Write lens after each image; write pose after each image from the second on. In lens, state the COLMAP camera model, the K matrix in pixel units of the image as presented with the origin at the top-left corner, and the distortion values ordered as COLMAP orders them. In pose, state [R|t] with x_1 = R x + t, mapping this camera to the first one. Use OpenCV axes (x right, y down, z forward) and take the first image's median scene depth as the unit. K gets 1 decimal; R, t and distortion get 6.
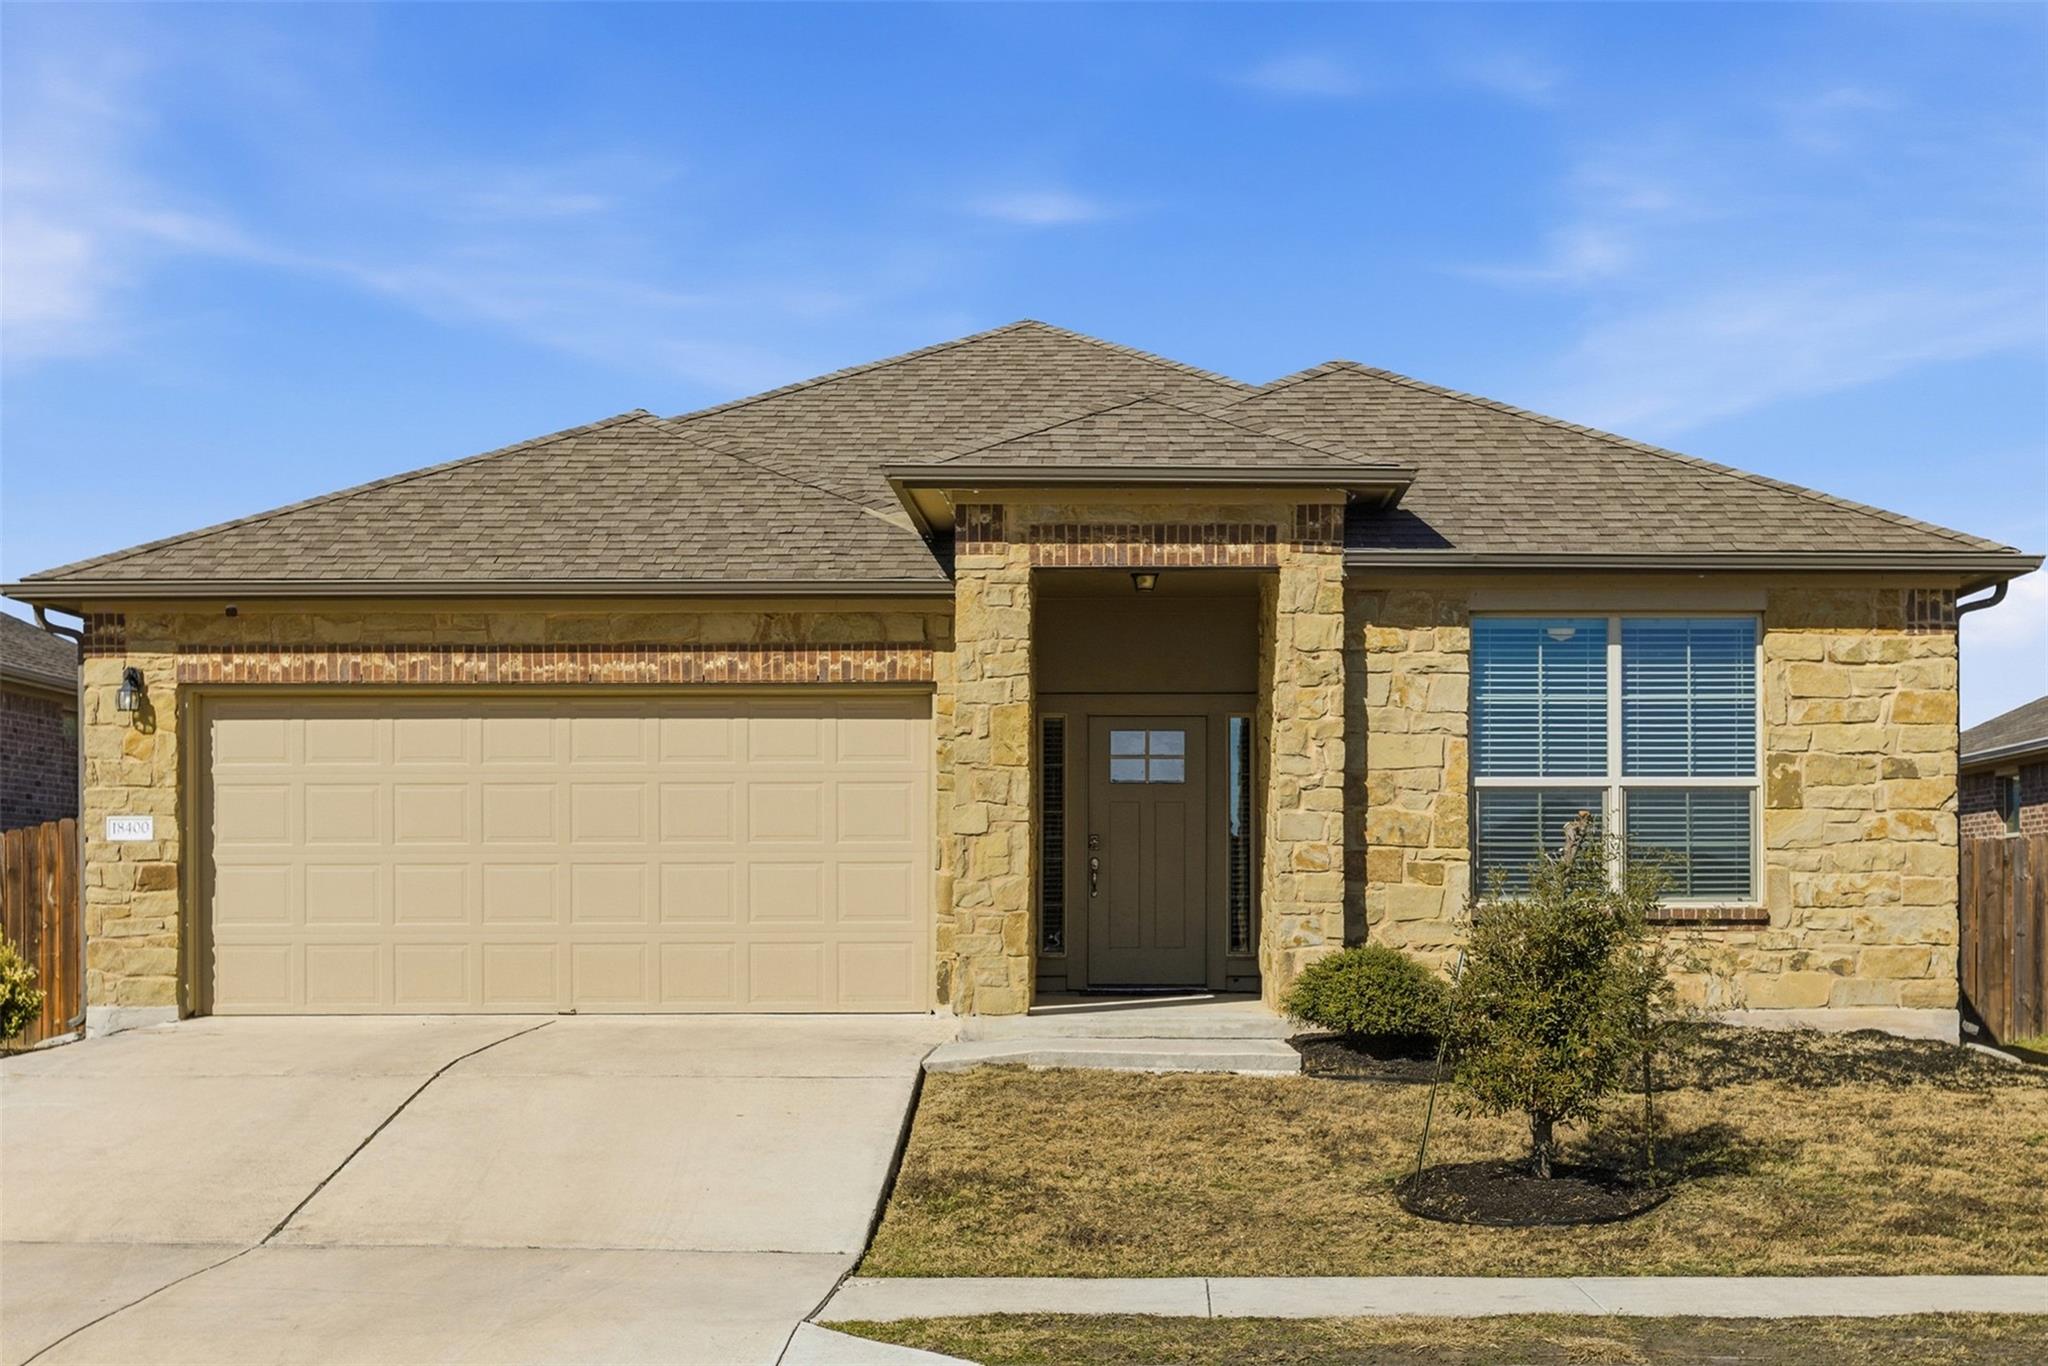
lens RADIAL K [[2842.0, 0, 1022.8], [0, 2842.0, 689.5], [0, 0, 1]] dist [-0.012709, 0.000000]
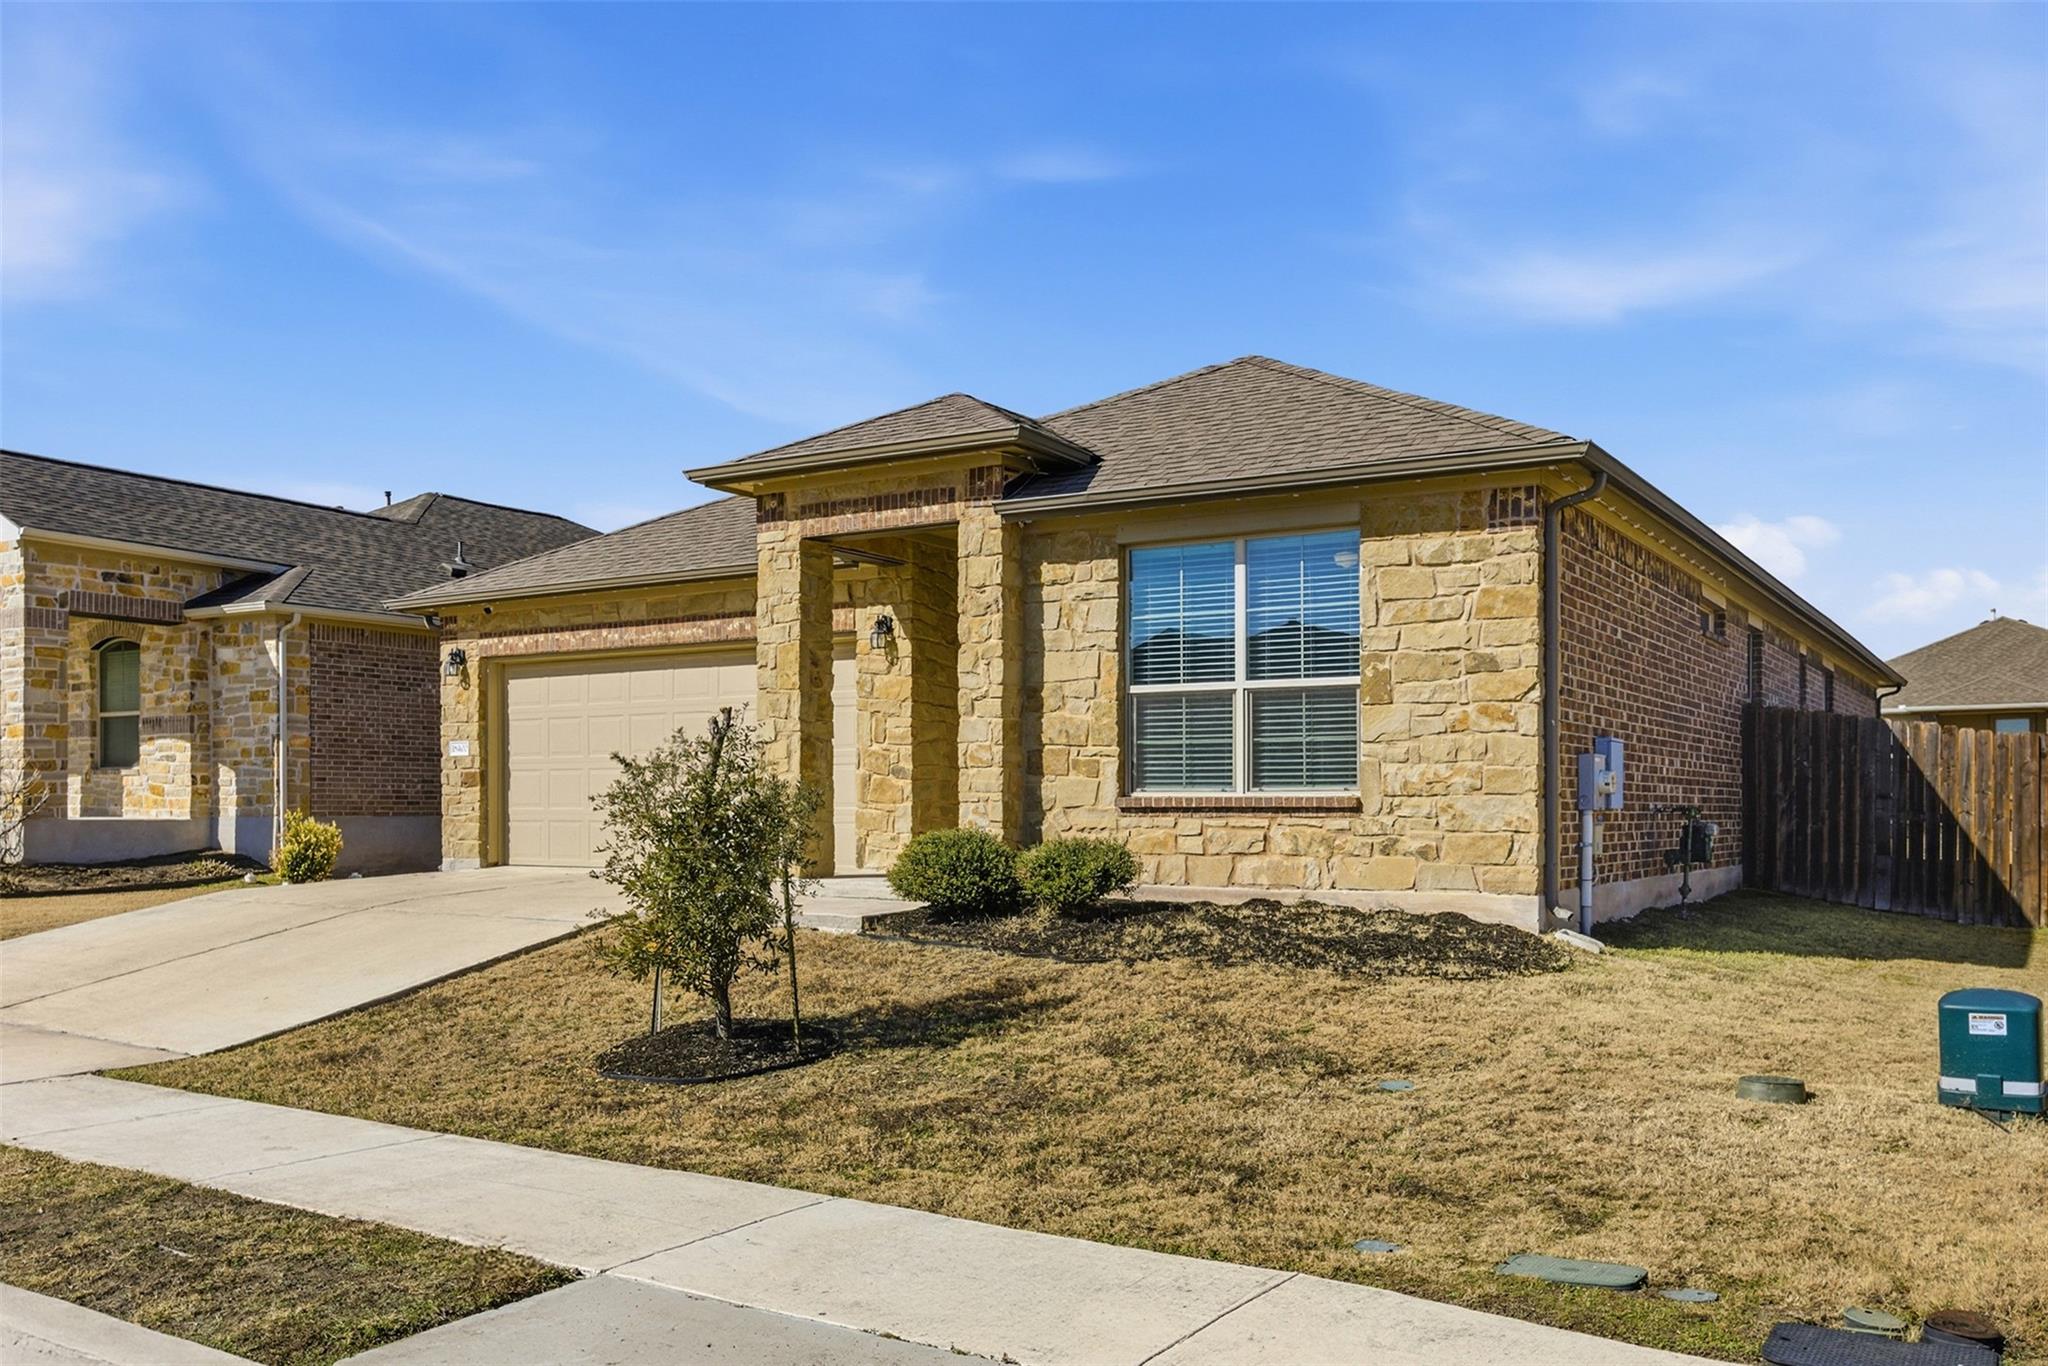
lens RADIAL K [[1669.6, 0, 964.4], [0, 1669.6, 720.0], [0, 0, 1]] dist [-0.017804, 0.002374]
pose [[0.847036, -0.025014, -0.530947, 0.469421], [0.039974, 0.999061, 0.016703, 0.030927], [0.530030, -0.035372, 0.847241, 0.380198]]
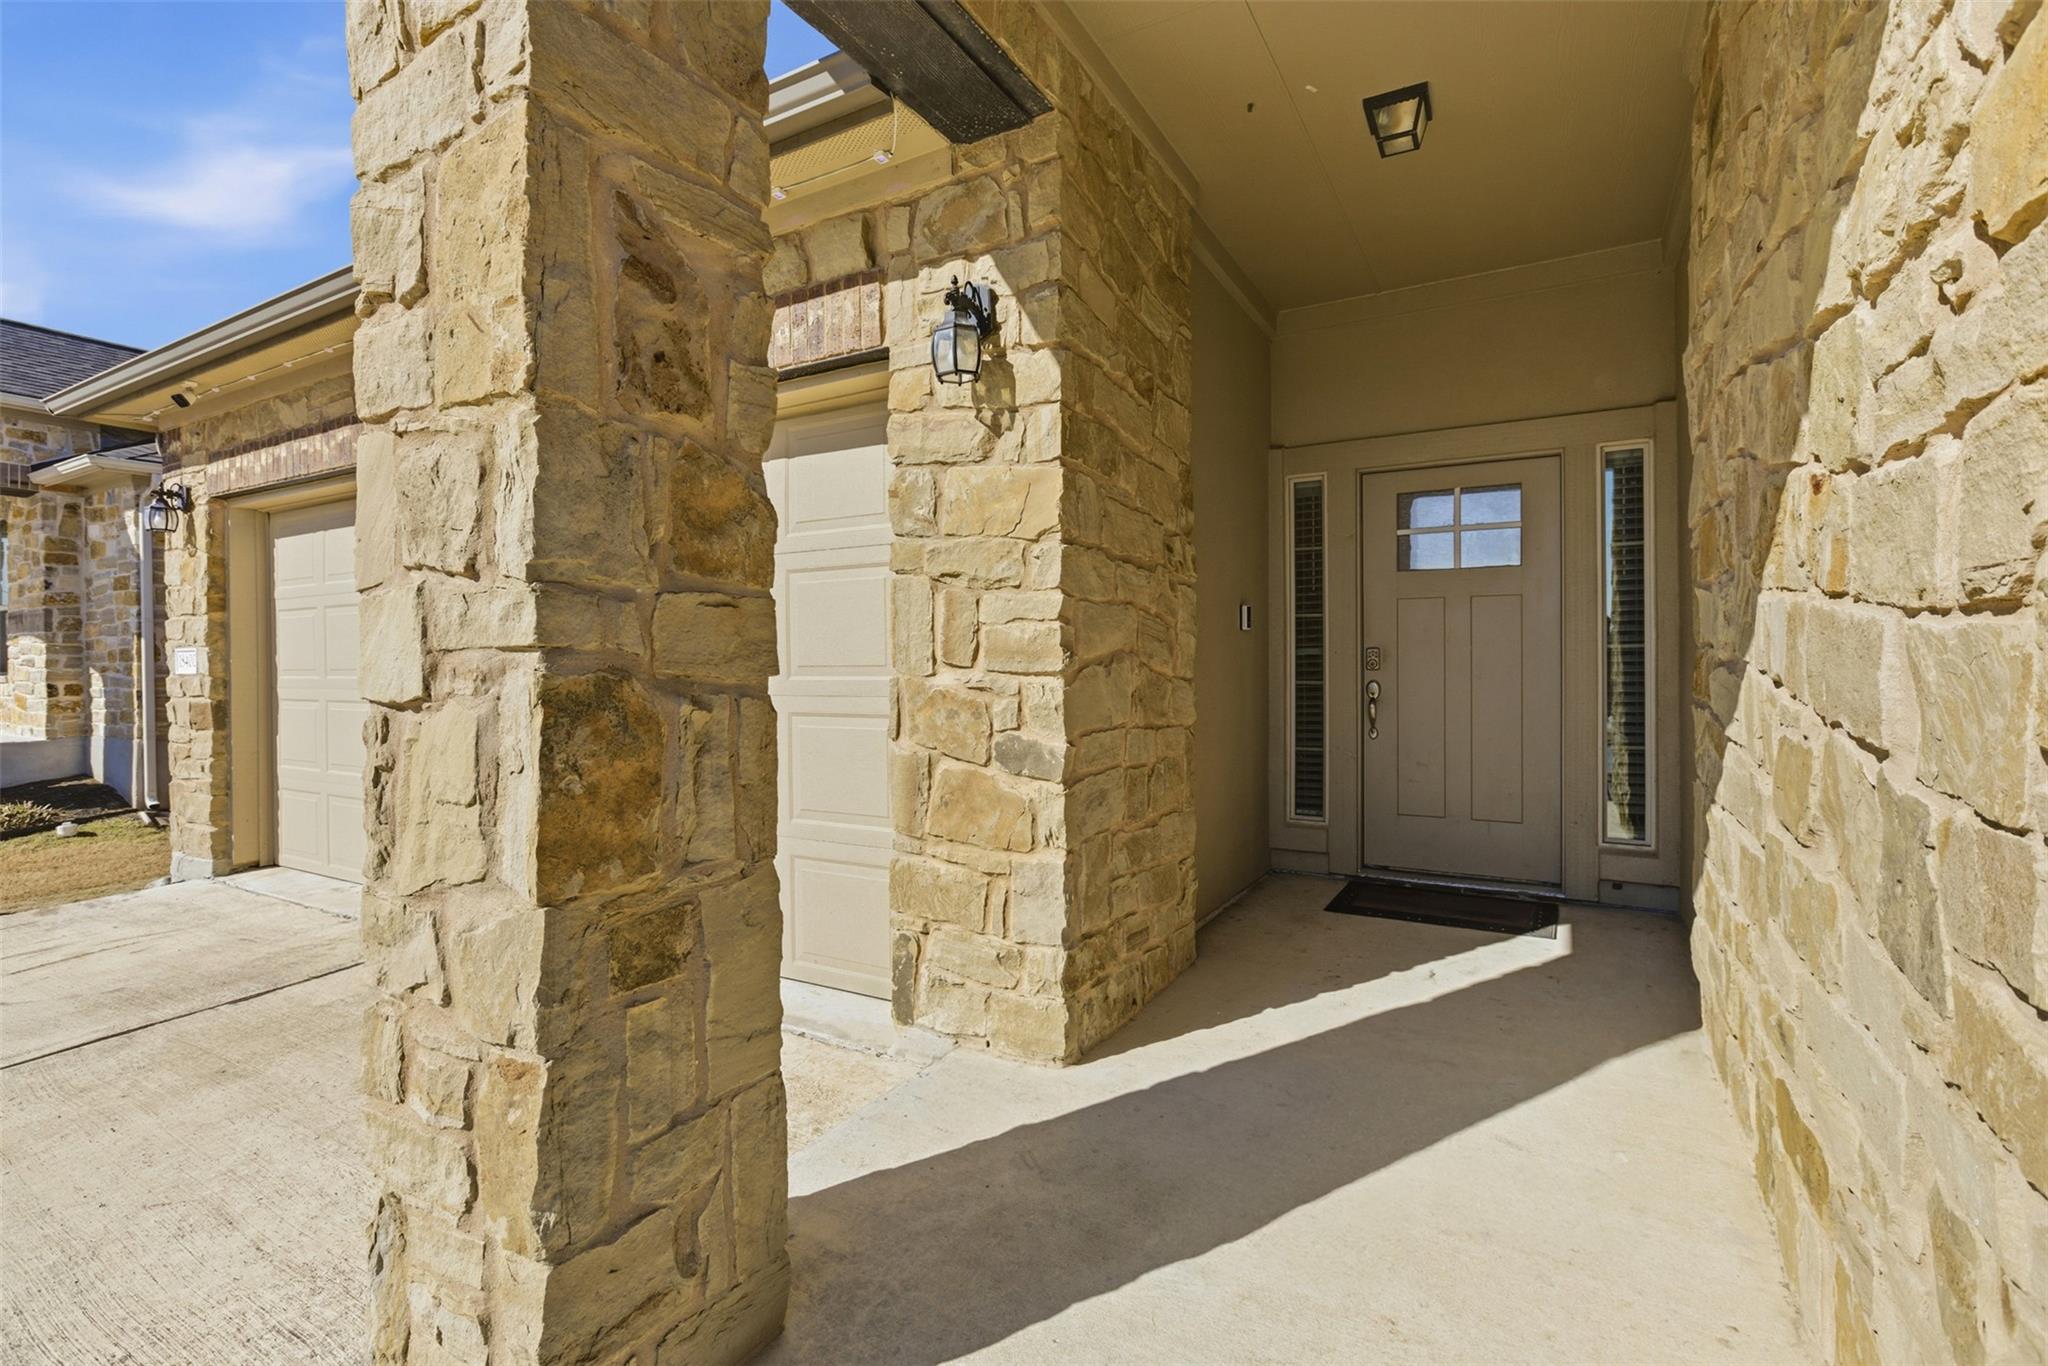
lens RADIAL K [[914.0, 0, 1025.2], [0, 914.0, 652.7], [0, 0, 1]] dist [-0.004493, 0.000241]
pose [[0.885049, -0.009396, -0.465402, 0.065932], [0.042731, 0.997215, 0.061128, 0.043382], [0.463532, -0.073988, 0.882986, 0.941487]]
